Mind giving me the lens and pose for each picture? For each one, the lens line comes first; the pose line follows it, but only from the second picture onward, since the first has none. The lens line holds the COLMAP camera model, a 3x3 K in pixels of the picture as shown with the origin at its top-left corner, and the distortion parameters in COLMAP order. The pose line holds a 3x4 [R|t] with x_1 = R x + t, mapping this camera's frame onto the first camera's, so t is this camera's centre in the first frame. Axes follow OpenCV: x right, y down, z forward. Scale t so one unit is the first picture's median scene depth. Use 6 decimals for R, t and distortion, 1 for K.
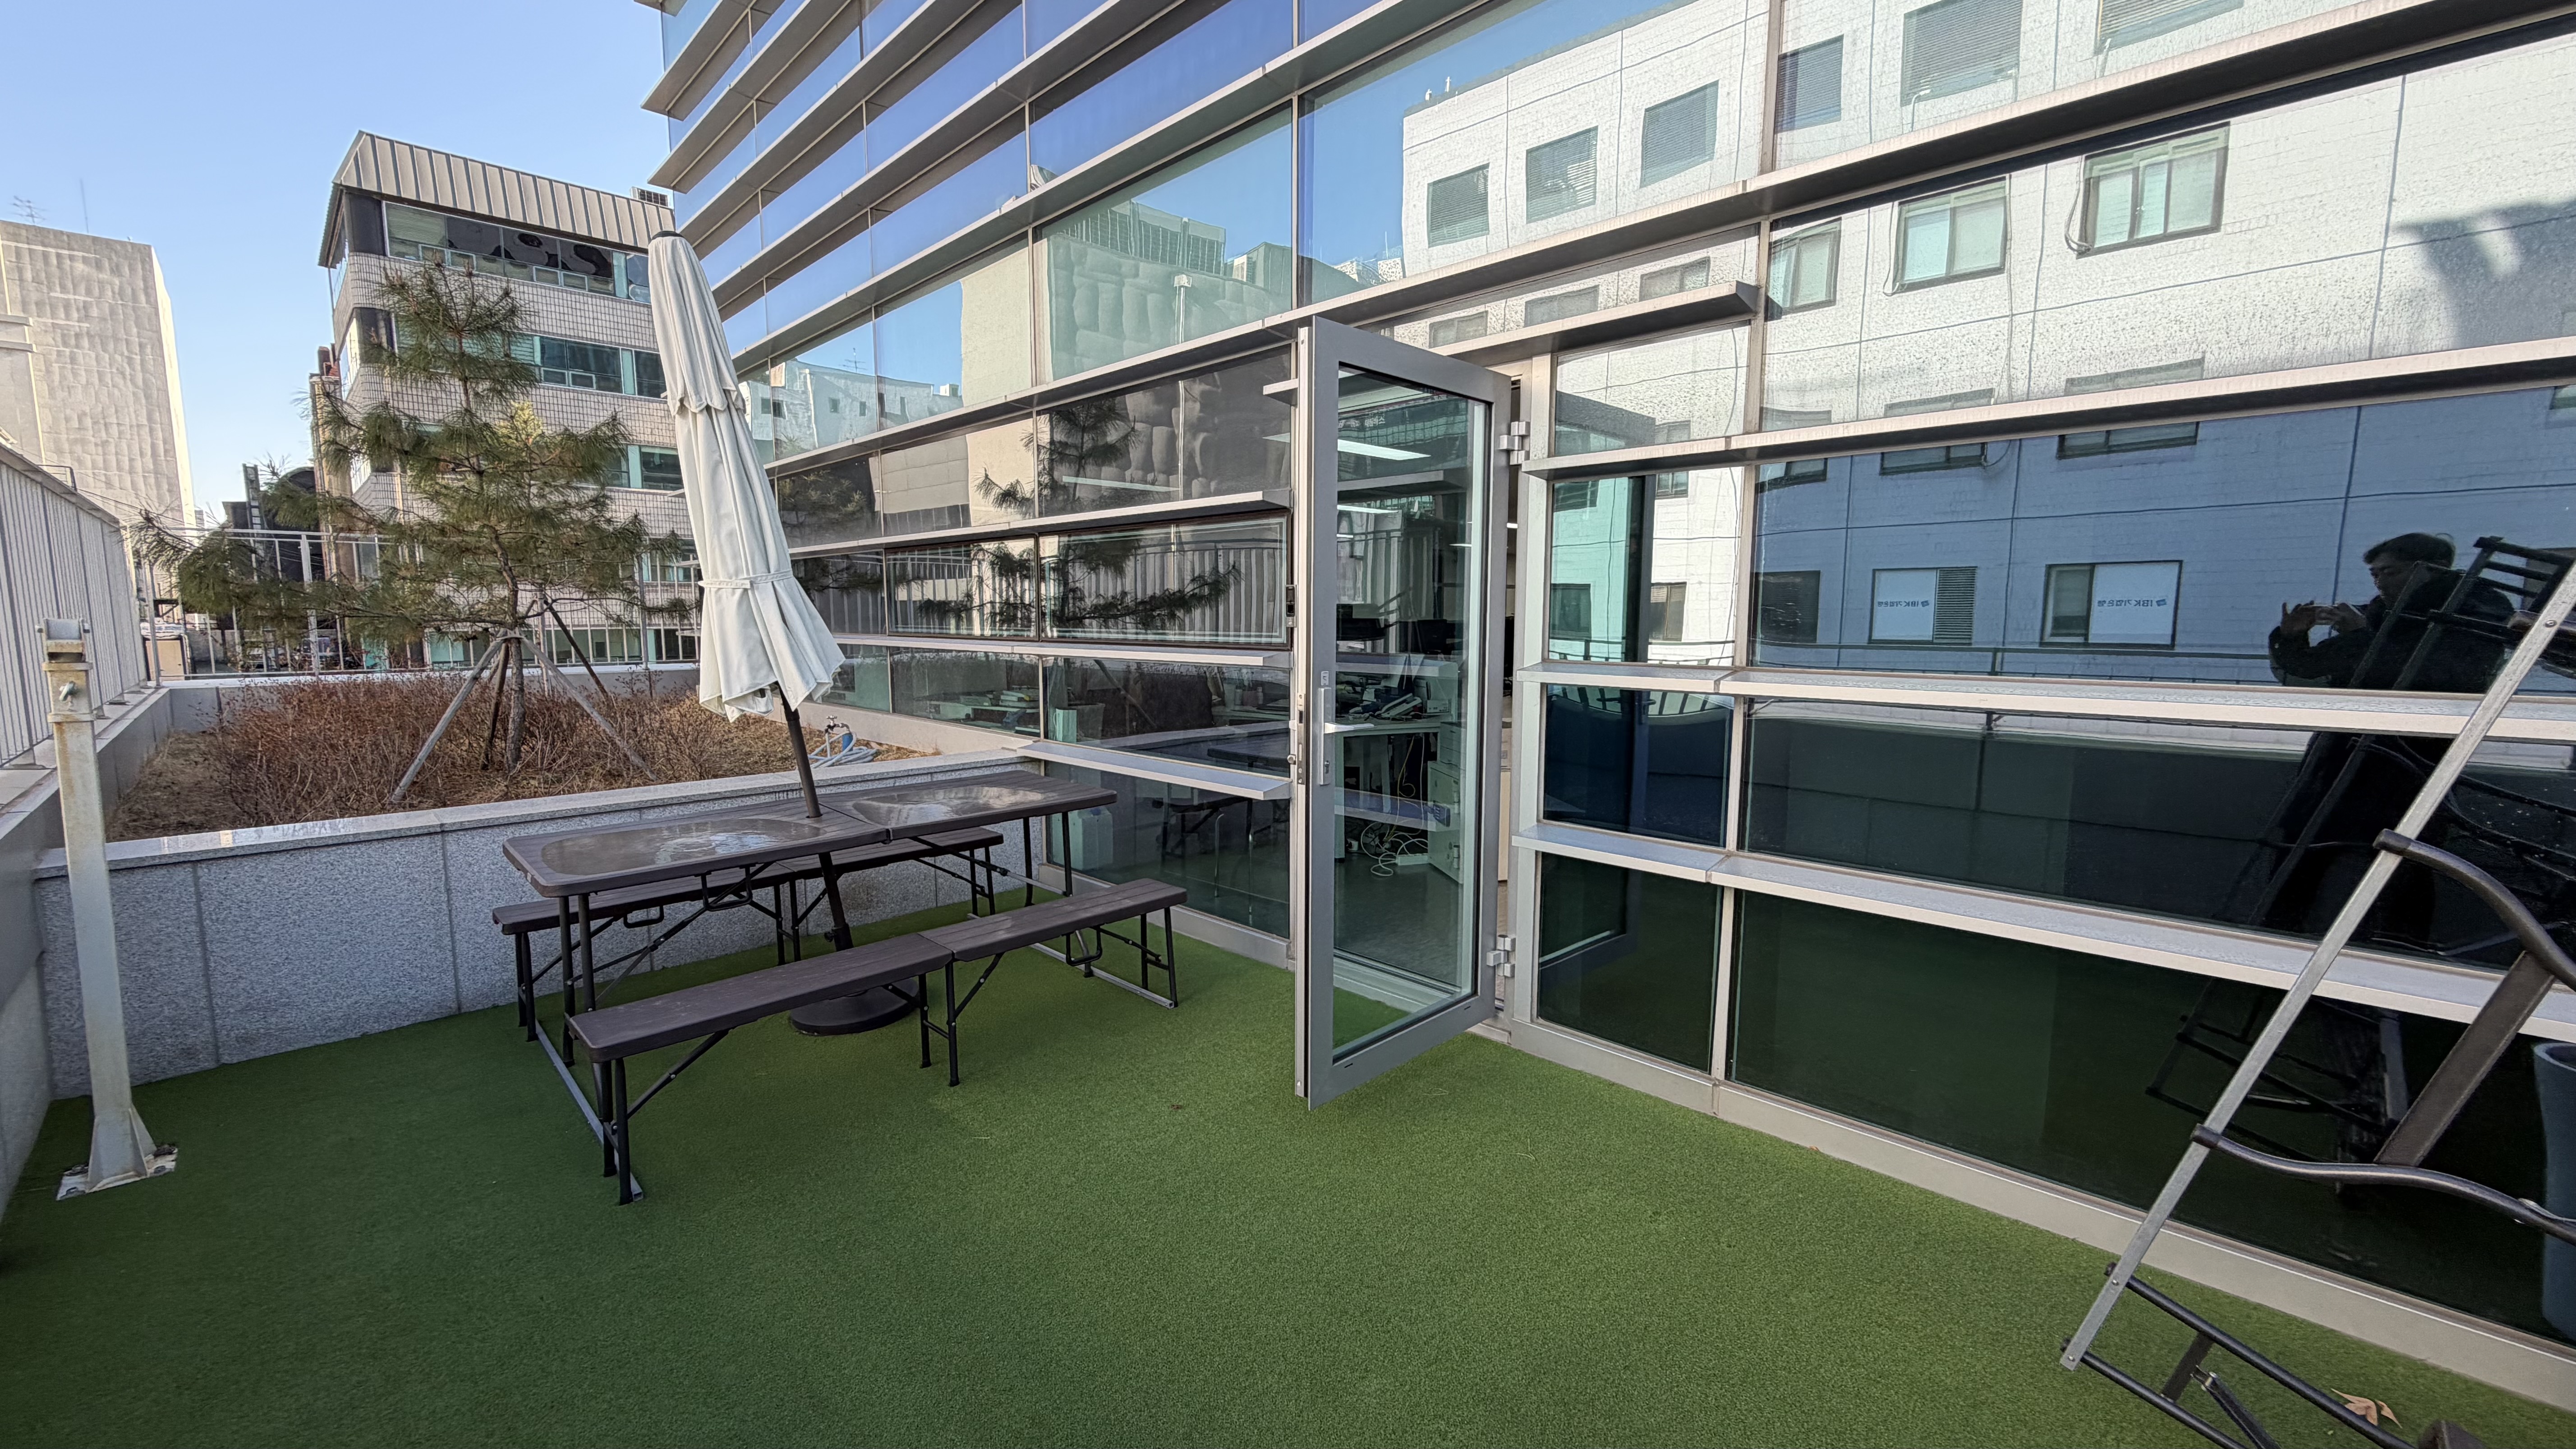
lens RADIAL K [[1037.6, 0, 1266.2], [0, 1037.6, 740.0], [0, 0, 1]] dist [-0.002600, -0.000110]
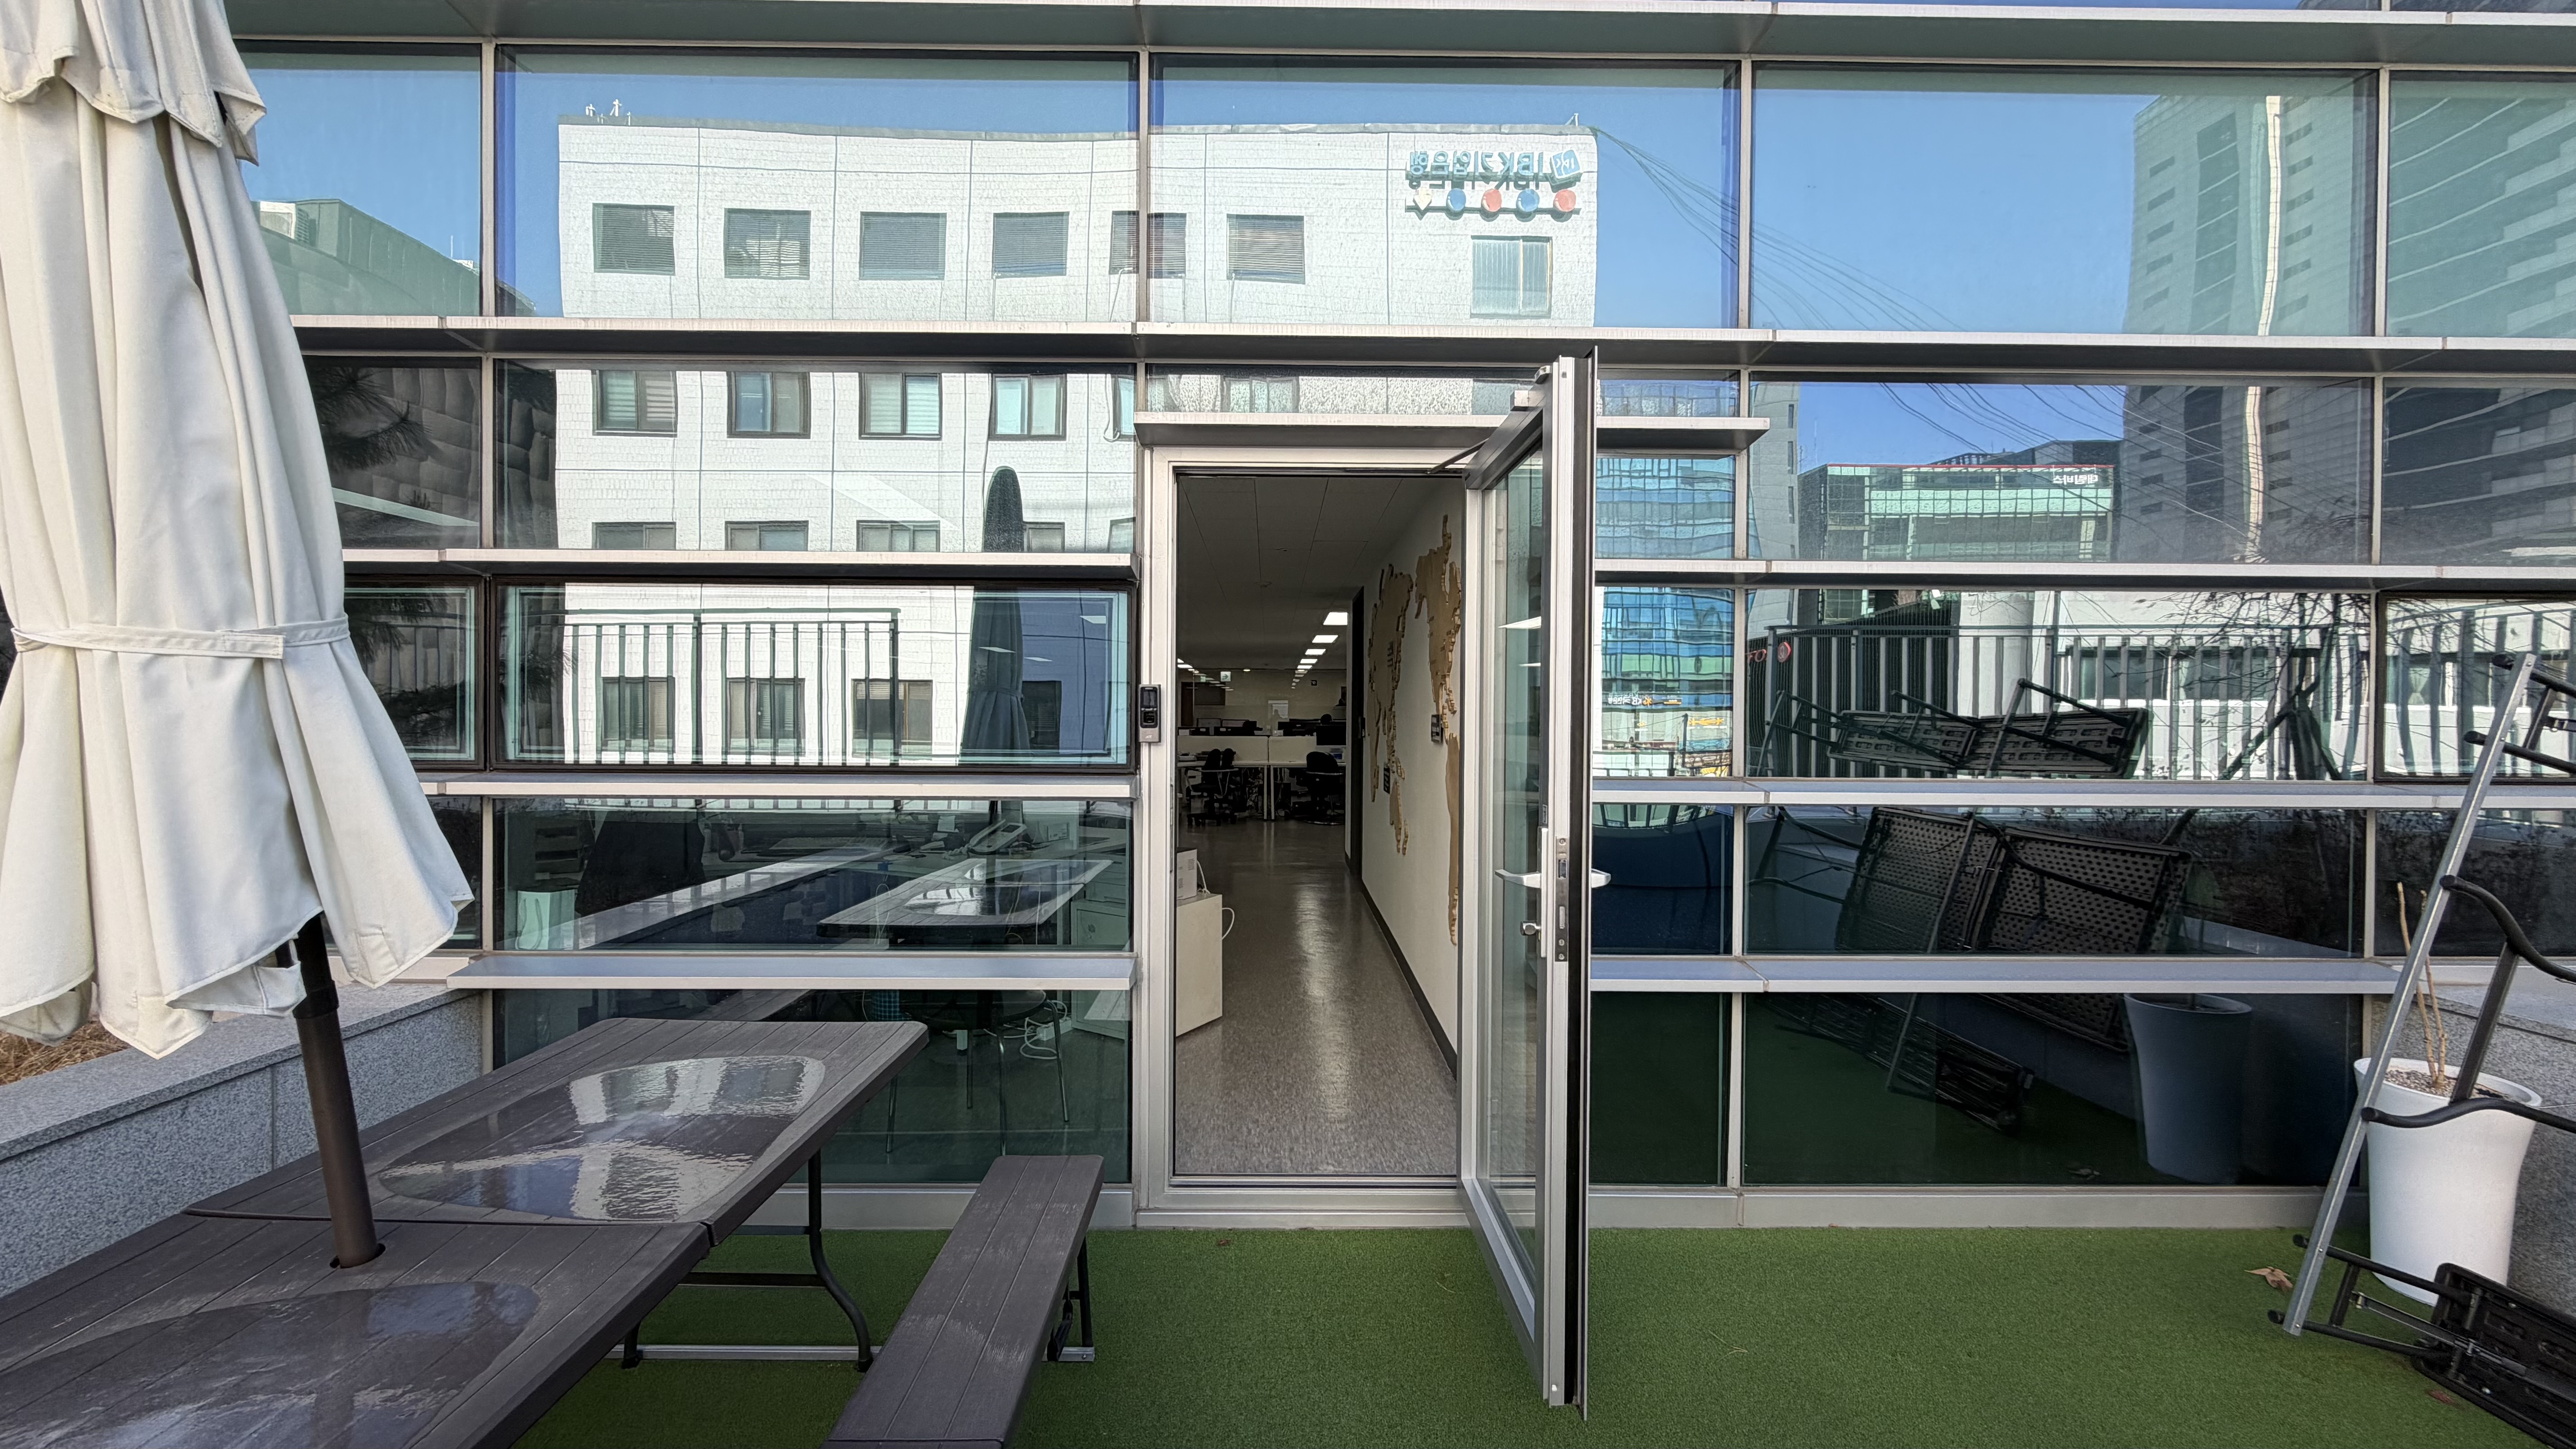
lens RADIAL K [[1037.6, 0, 1266.2], [0, 1037.6, 740.0], [0, 0, 1]] dist [-0.002600, -0.000110]
pose [[0.694382, -0.013626, 0.719478, -0.482297], [0.085469, 0.994305, -0.063658, -0.062706], [-0.714513, 0.105696, 0.691592, 0.482610]]
